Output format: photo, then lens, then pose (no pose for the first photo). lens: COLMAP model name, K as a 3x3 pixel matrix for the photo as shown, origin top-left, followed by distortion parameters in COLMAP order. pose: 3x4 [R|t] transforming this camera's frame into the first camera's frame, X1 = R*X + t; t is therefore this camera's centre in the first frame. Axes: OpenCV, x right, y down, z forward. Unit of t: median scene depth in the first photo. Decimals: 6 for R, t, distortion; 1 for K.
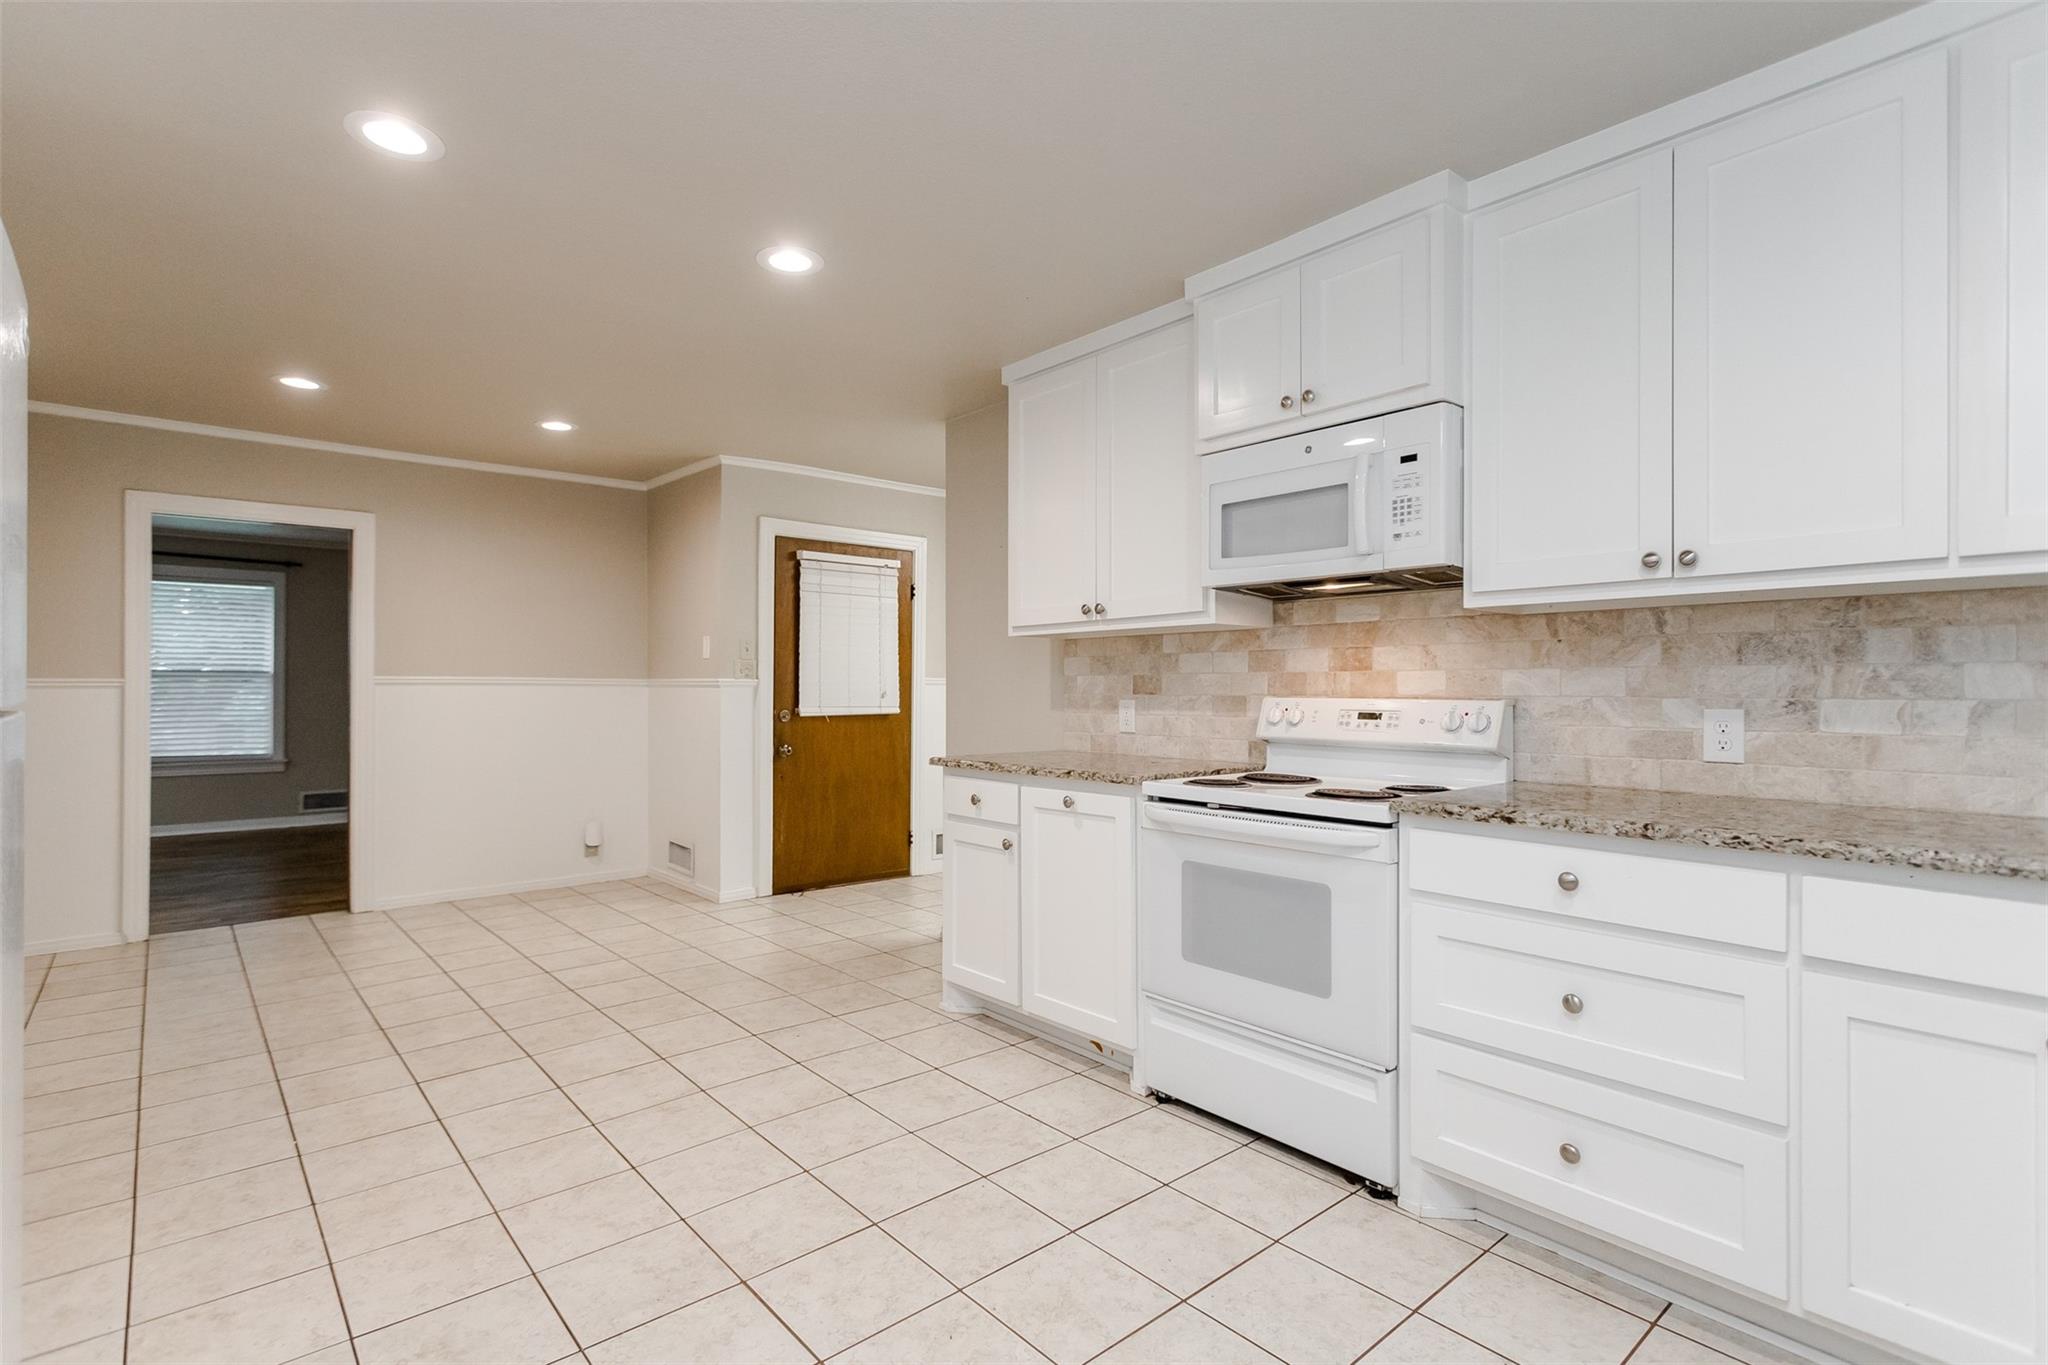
lens RADIAL K [[1181.9, 0, 1134.8], [0, 1181.9, 683.3], [0, 0, 1]] dist [0.001110, 0.000663]
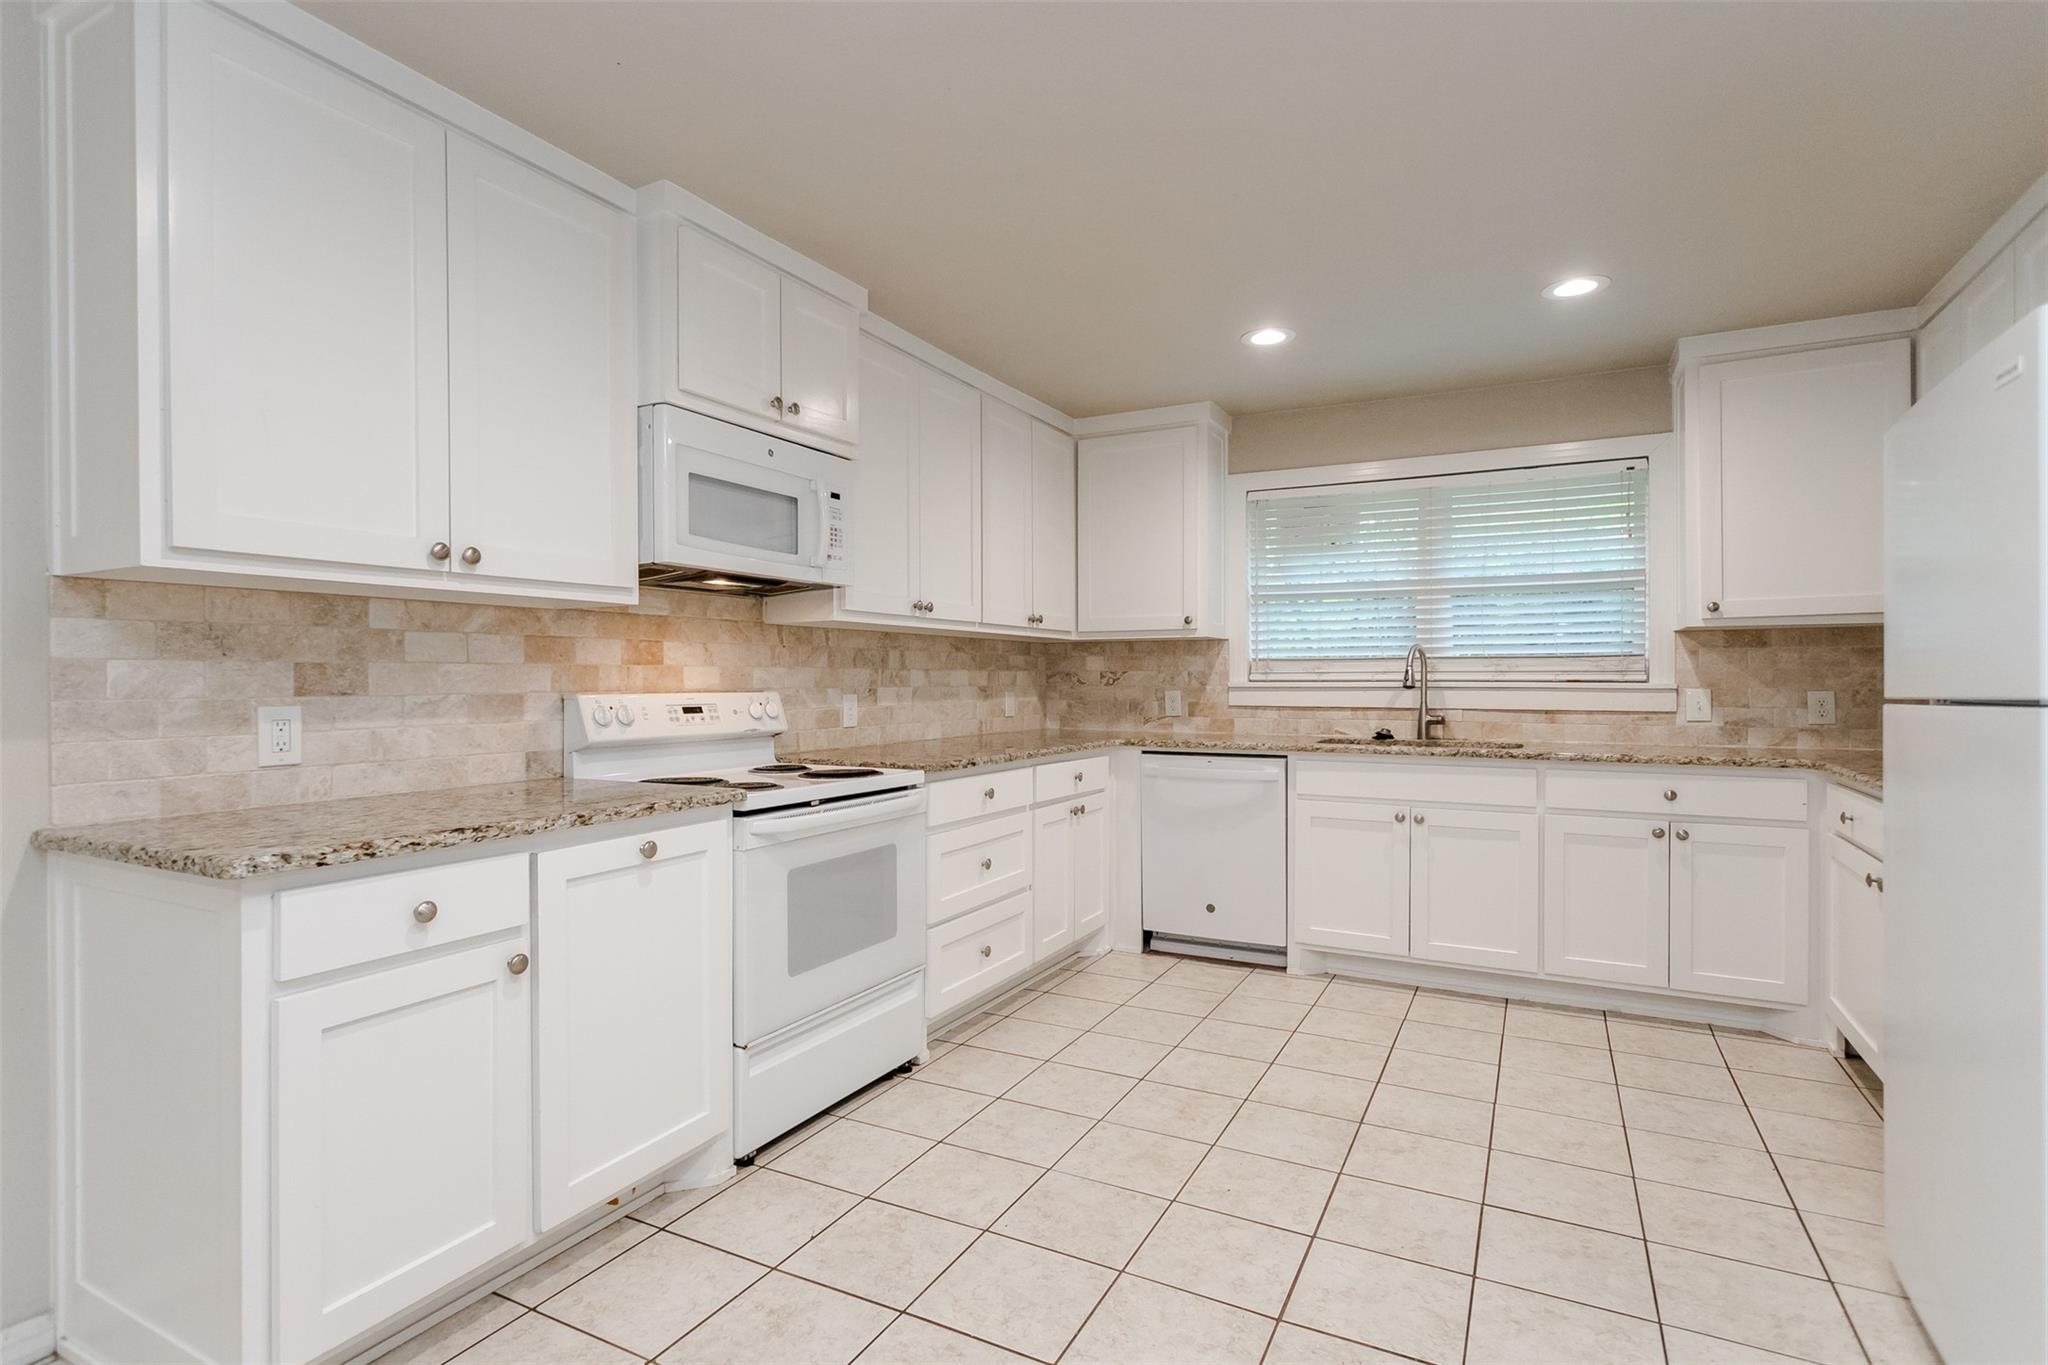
lens RADIAL K [[983.3, 0, 1018.0], [0, 983.3, 681.8], [0, 0, 1]] dist [0.003166, 0.001248]
pose [[-0.367489, -0.001789, 0.930026, -0.737099], [-0.001121, 0.999998, 0.001481, 0.001813], [-0.930027, -0.000498, -0.367490, 1.114774]]
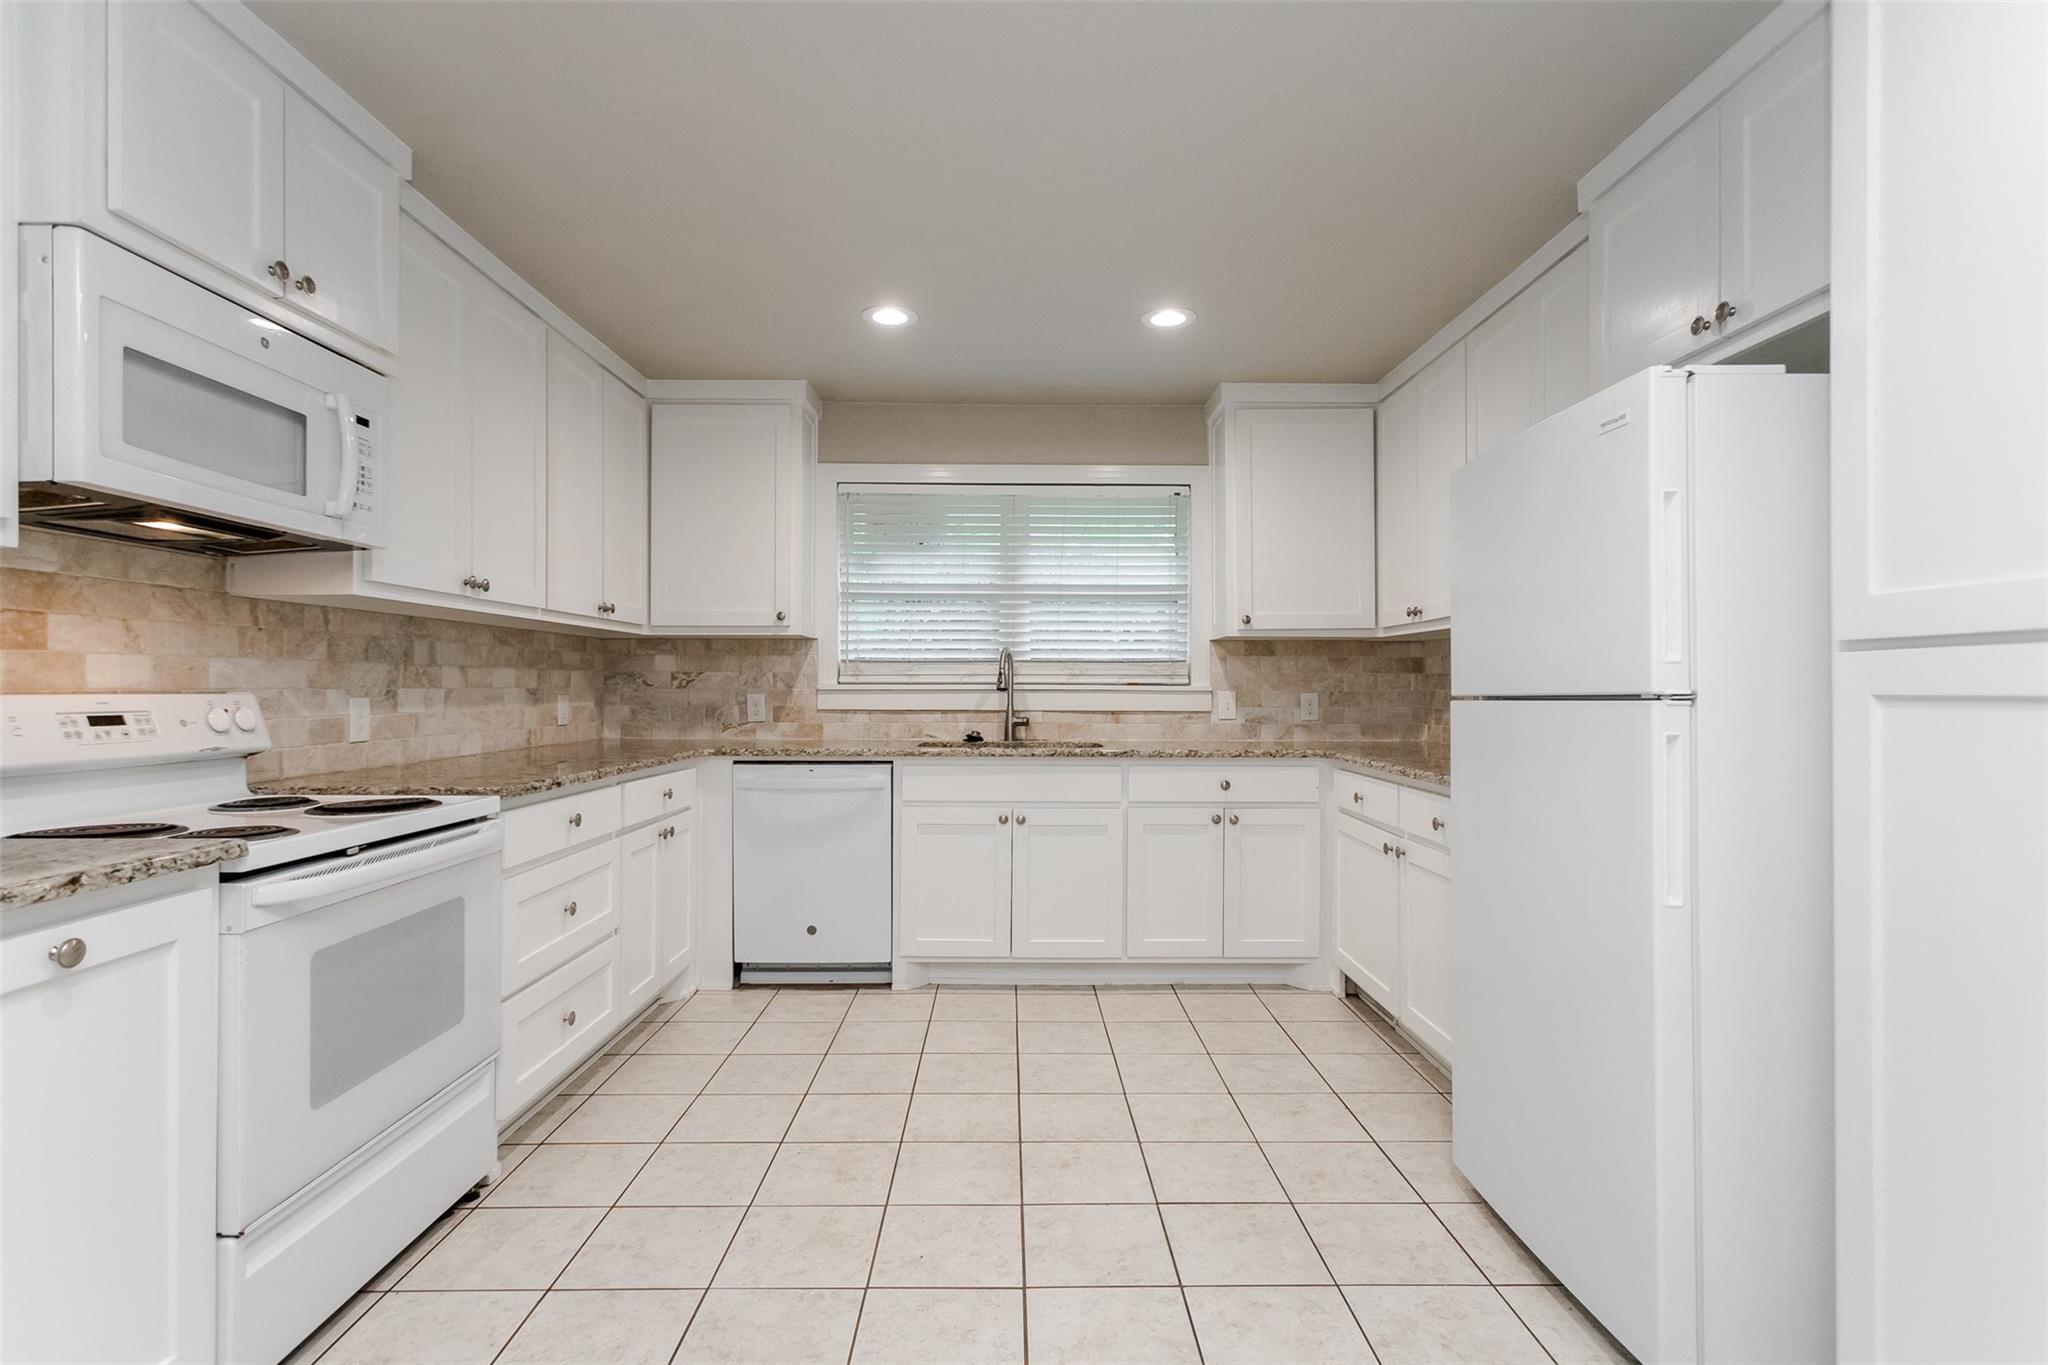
lens RADIAL K [[994.3, 0, 1015.1], [0, 994.3, 681.2], [0, 0, 1]] dist [0.003079, 0.000749]
pose [[-0.754902, 0.001576, 0.655836, -0.586676], [-0.003232, 0.999976, -0.006123, 0.007849], [-0.655830, -0.006742, -0.754878, 1.154505]]
